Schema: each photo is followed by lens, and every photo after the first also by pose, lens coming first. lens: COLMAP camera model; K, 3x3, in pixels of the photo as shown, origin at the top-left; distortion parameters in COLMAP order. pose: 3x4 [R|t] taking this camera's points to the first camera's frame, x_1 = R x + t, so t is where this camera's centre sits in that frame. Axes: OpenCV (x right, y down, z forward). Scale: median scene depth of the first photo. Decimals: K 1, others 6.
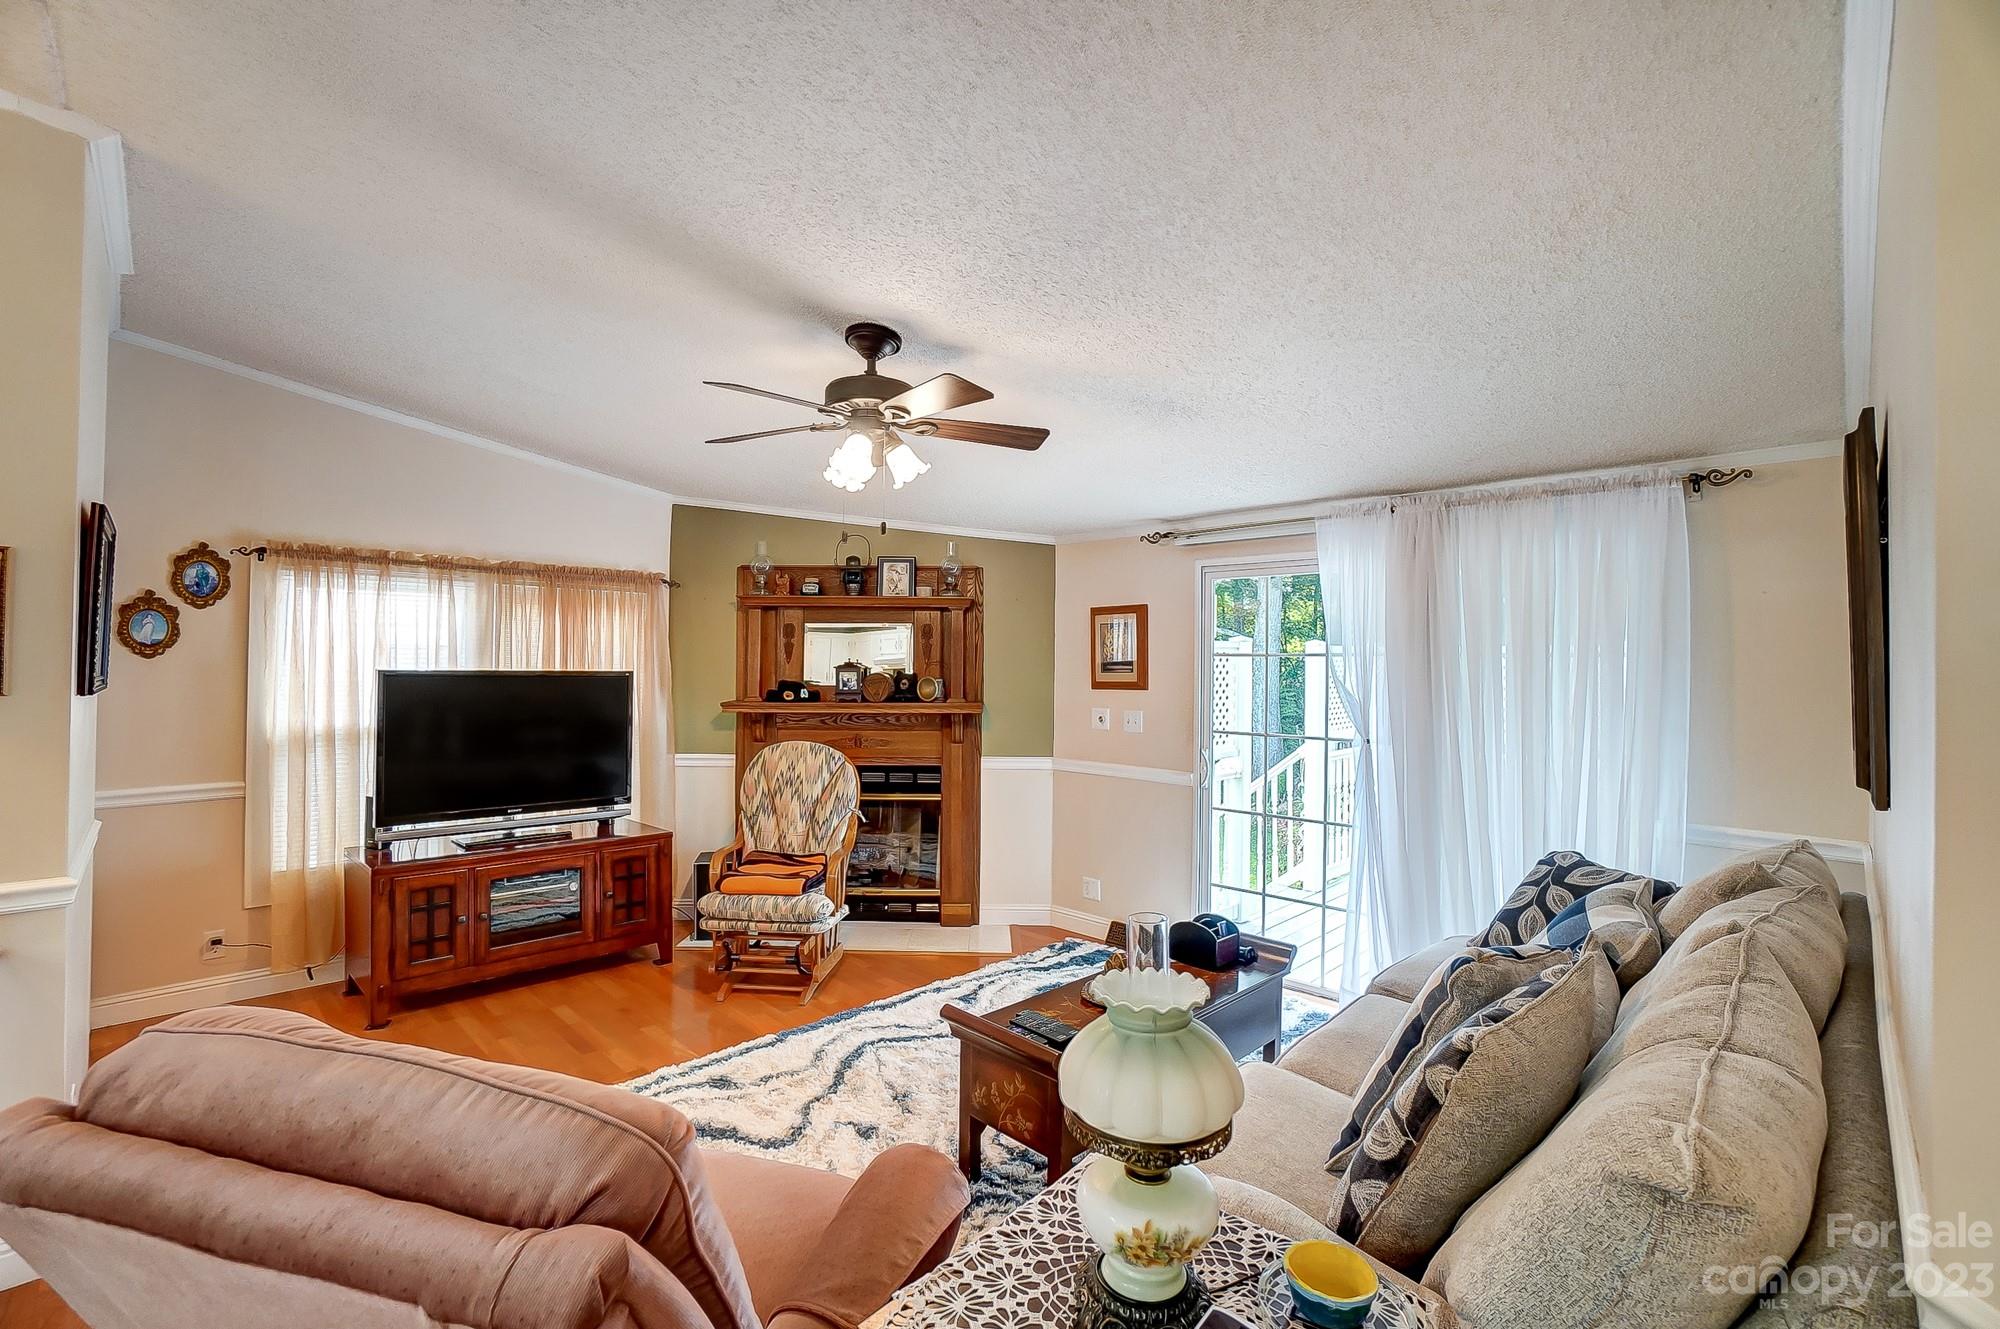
lens RADIAL K [[877.1, 0, 988.1], [0, 877.1, 663.2], [0, 0, 1]] dist [-0.072522, 0.023324]
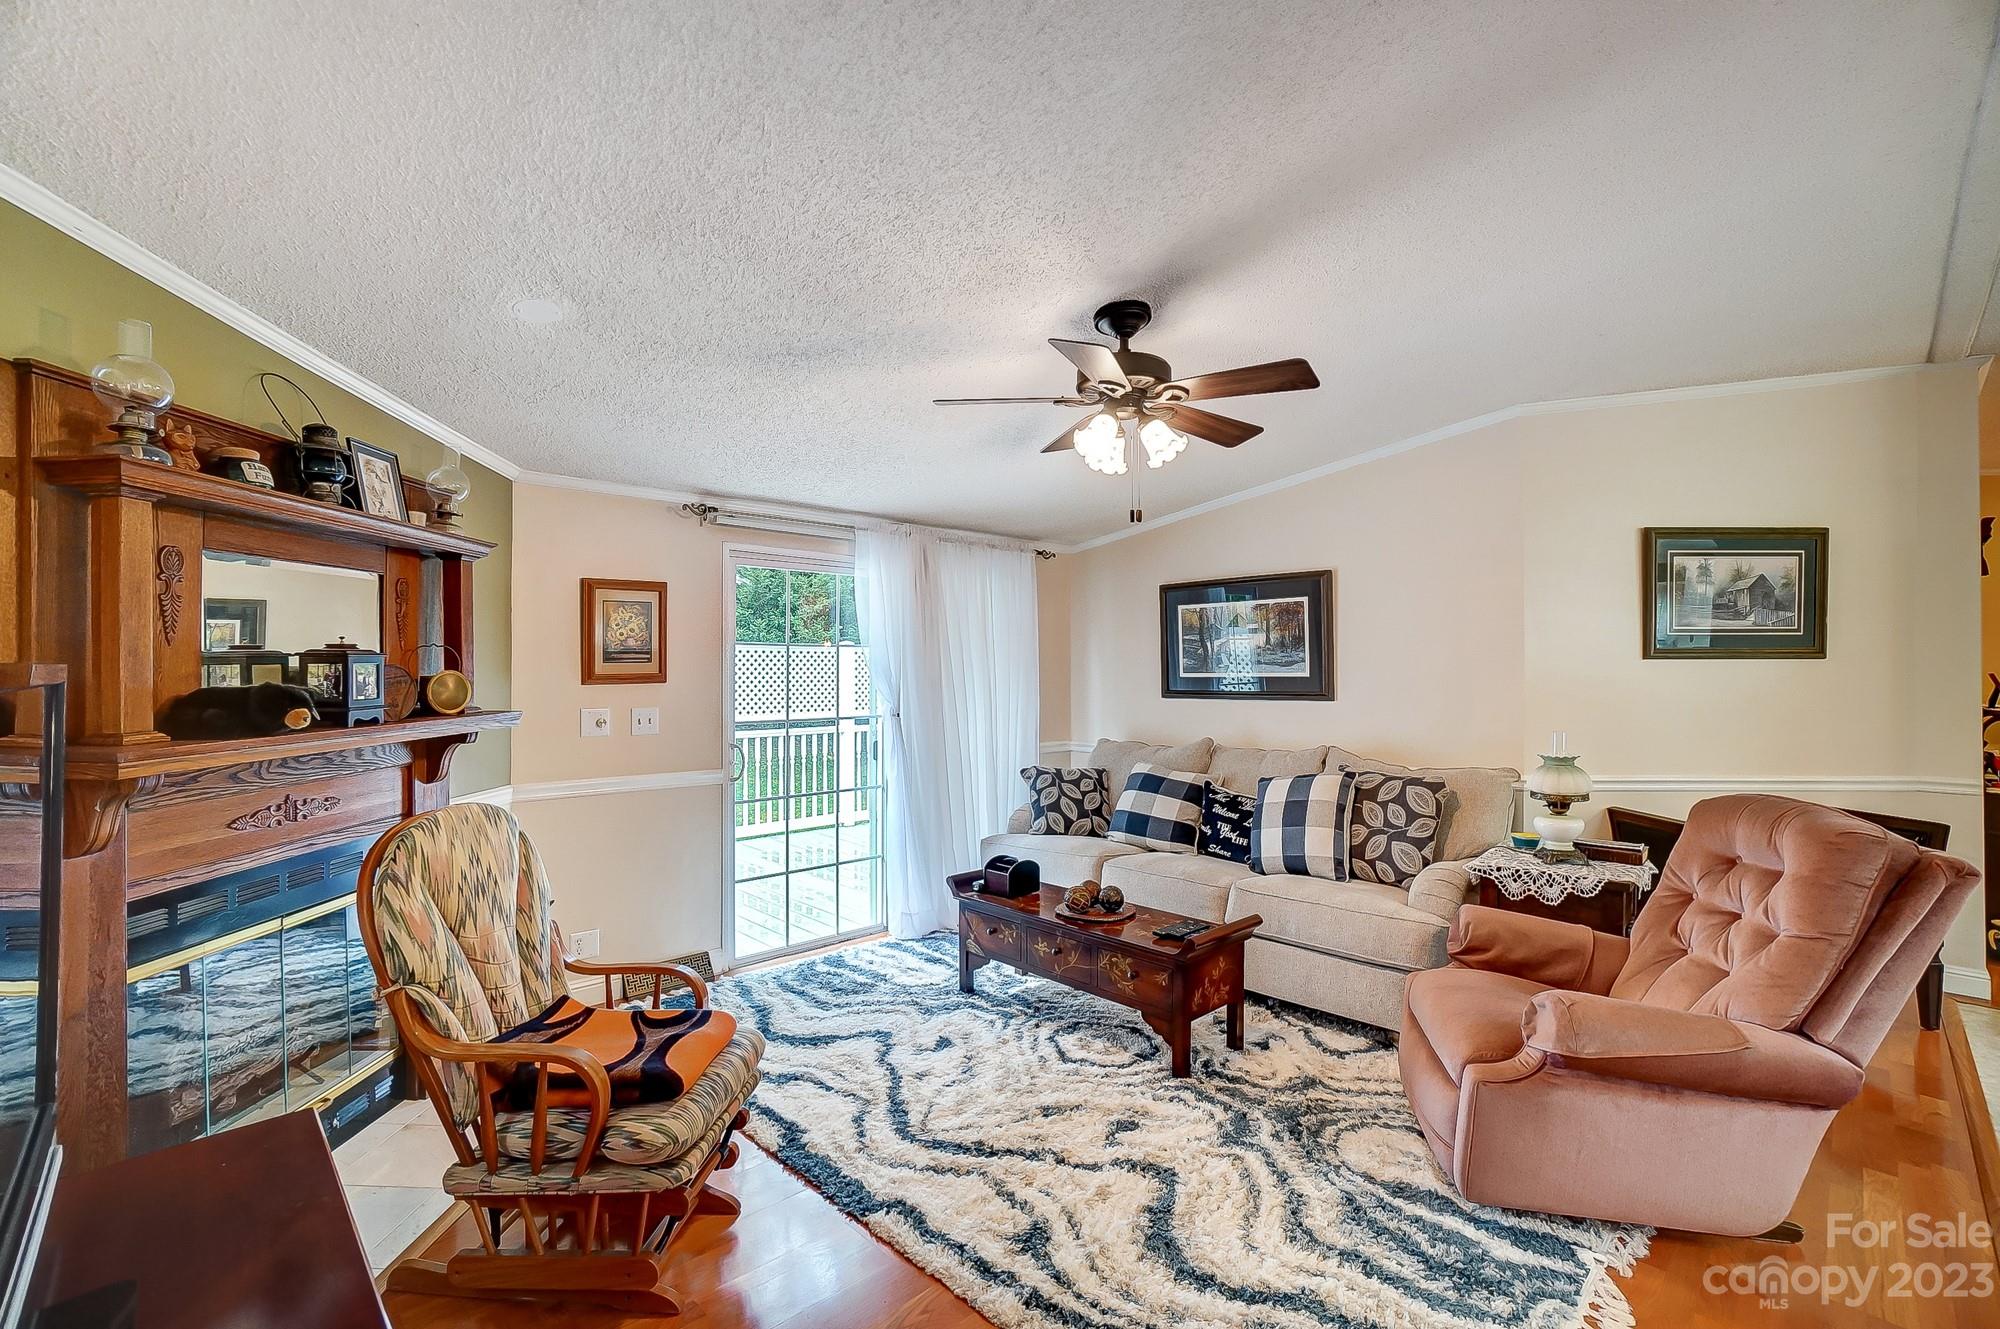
lens RADIAL K [[877.1, 0, 988.1], [0, 877.1, 663.2], [0, 0, 1]] dist [-0.072522, 0.023324]
pose [[0.030012, -0.005934, 0.999532, -0.693882], [-0.000524, 0.999982, 0.005953, 0.006437], [-0.999549, -0.000702, 0.030008, 0.694565]]
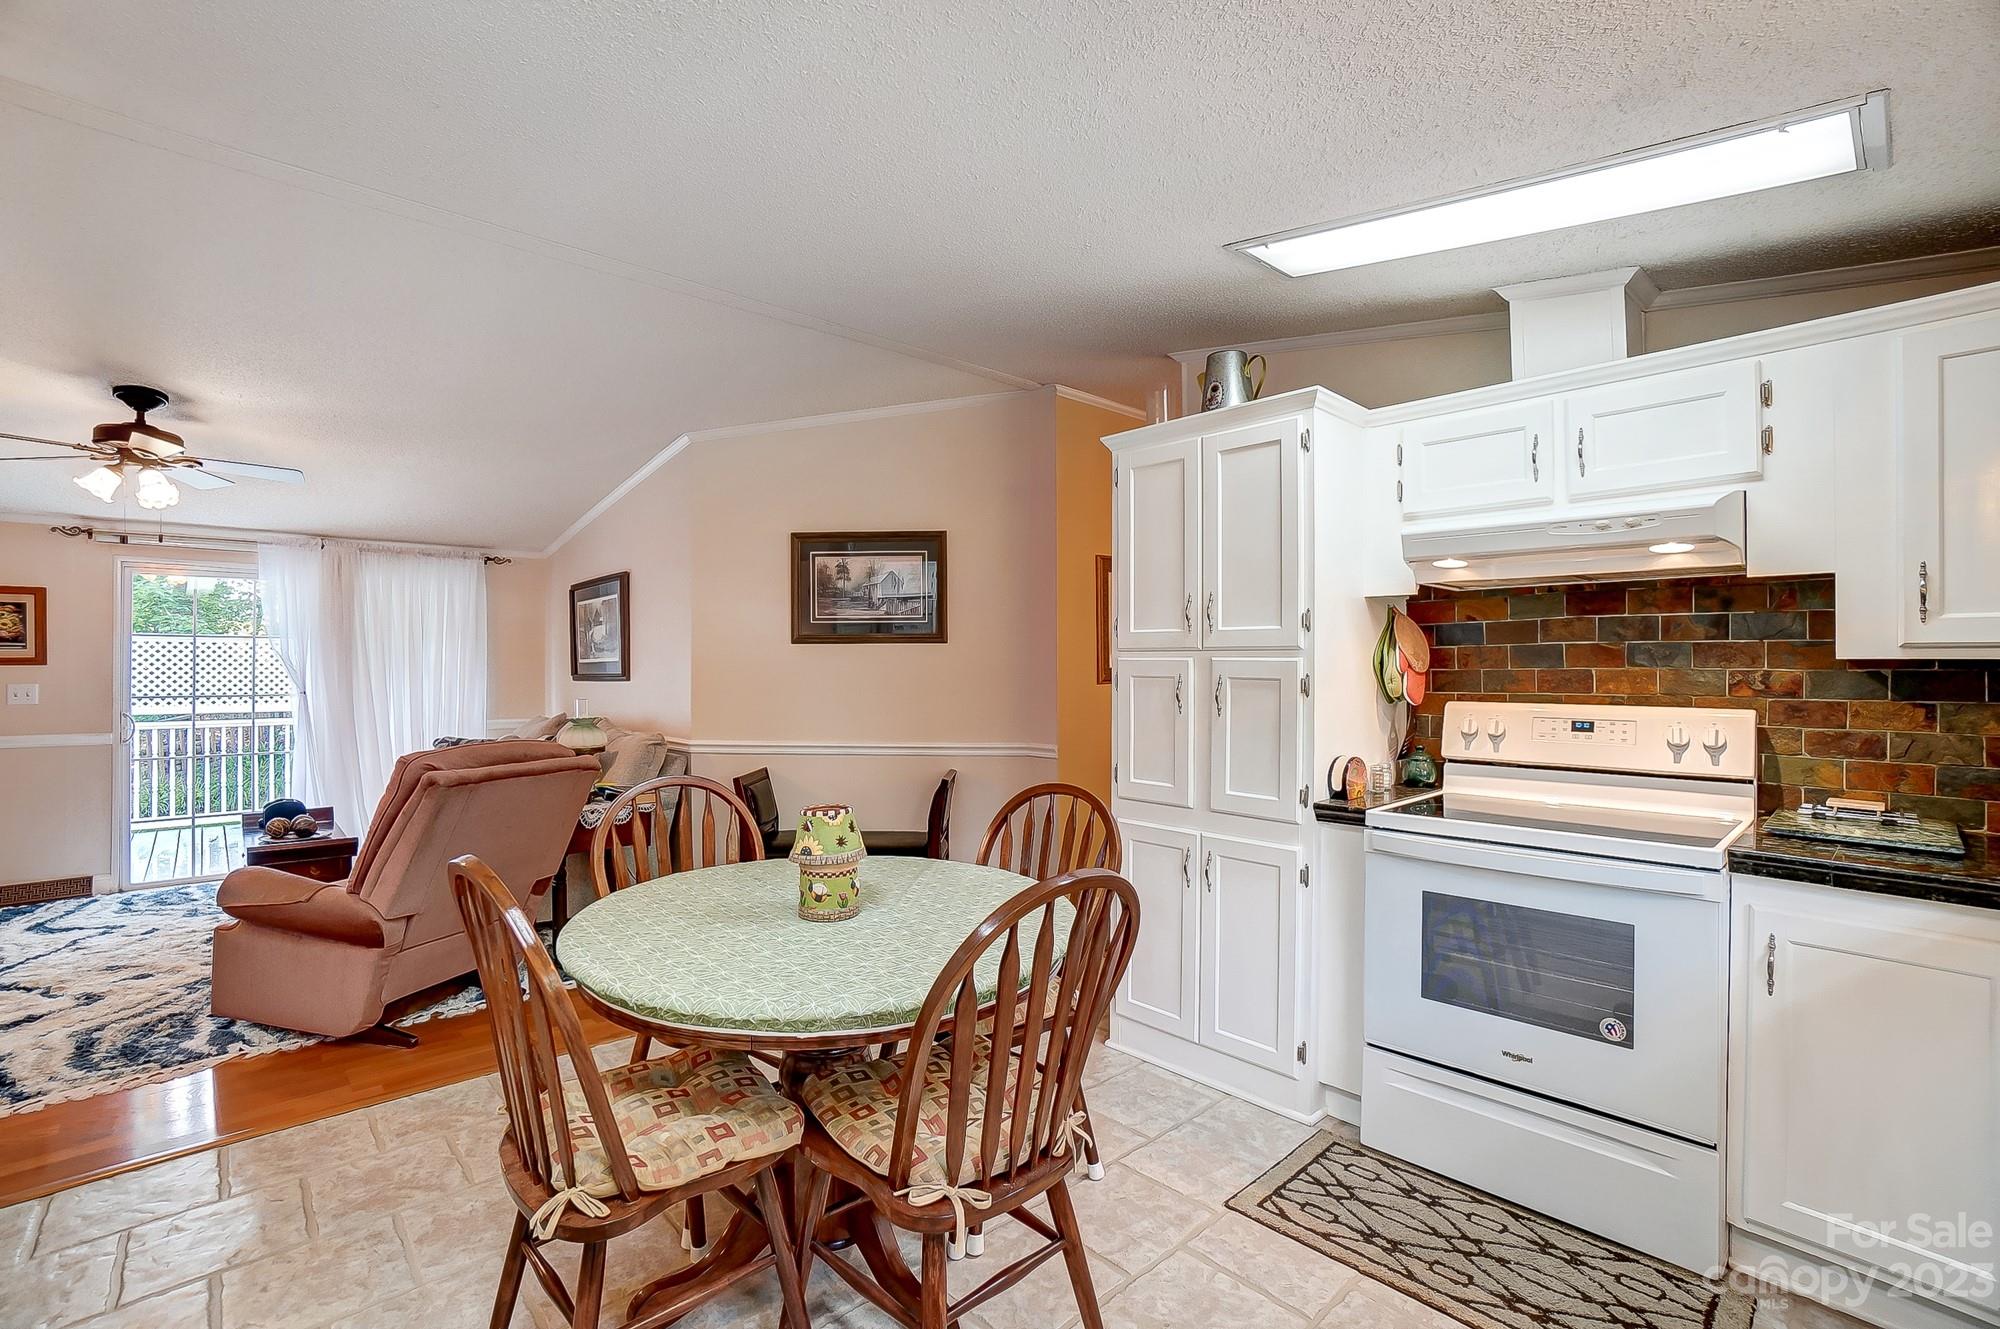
lens RADIAL K [[877.1, 0, 988.1], [0, 877.1, 663.2], [0, 0, 1]] dist [-0.072522, 0.023324]
pose [[0.038361, -0.005433, 0.999249, -0.867441], [0.001159, 0.999985, 0.005392, 0.025705], [-0.999263, 0.000951, 0.038366, -0.244635]]
